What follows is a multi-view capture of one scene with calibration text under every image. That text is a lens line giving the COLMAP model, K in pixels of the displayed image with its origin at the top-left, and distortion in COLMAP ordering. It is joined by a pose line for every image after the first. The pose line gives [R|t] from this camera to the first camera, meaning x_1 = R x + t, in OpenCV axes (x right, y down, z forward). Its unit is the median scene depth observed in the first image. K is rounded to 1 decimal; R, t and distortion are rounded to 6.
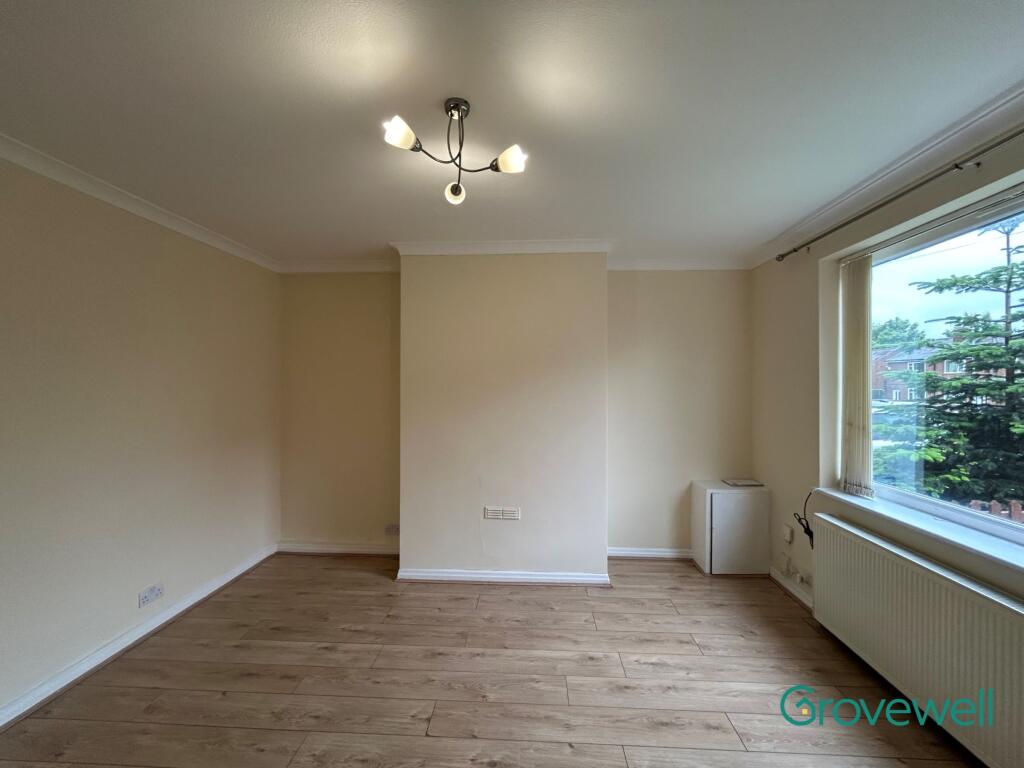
lens RADIAL K [[413.8, 0, 512.3], [0, 413.8, 382.8], [0, 0, 1]] dist [-0.003683, 0.001218]
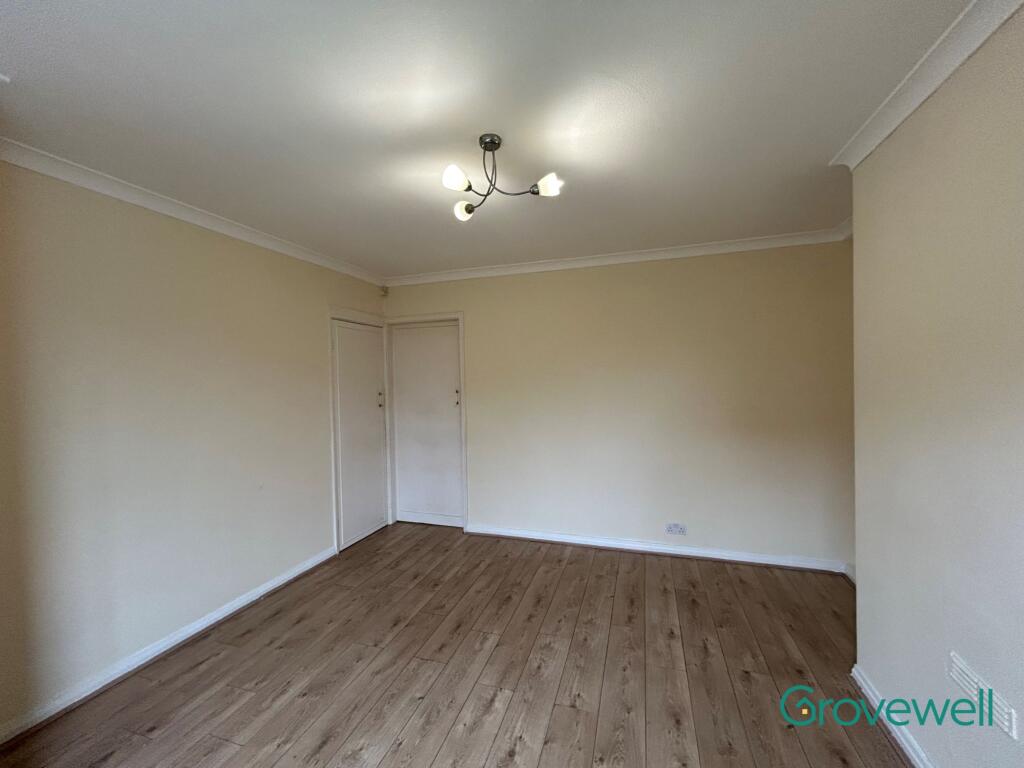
lens RADIAL K [[413.8, 0, 509.8], [0, 413.8, 380.3], [0, 0, 1]] dist [-0.003683, 0.001218]
pose [[-0.258696, 0.010510, -0.965902, 0.573614], [0.023929, 0.999704, 0.004469, -0.005591], [0.965662, -0.021957, -0.258870, 0.785616]]
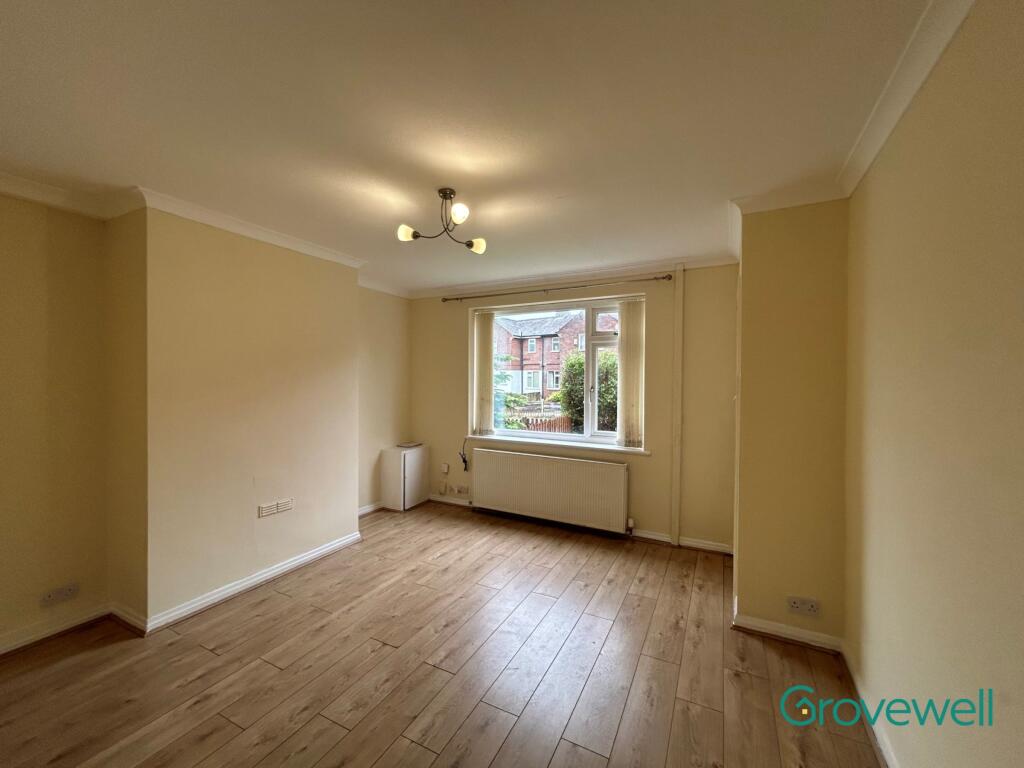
lens RADIAL K [[413.8, 0, 509.4], [0, 413.8, 384.1], [0, 0, 1]] dist [-0.003683, 0.001218]
pose [[0.414844, -0.012119, 0.909812, -0.820788], [-0.009159, 0.999805, 0.017494, -0.003620], [-0.909846, -0.015591, 0.414652, 0.098954]]
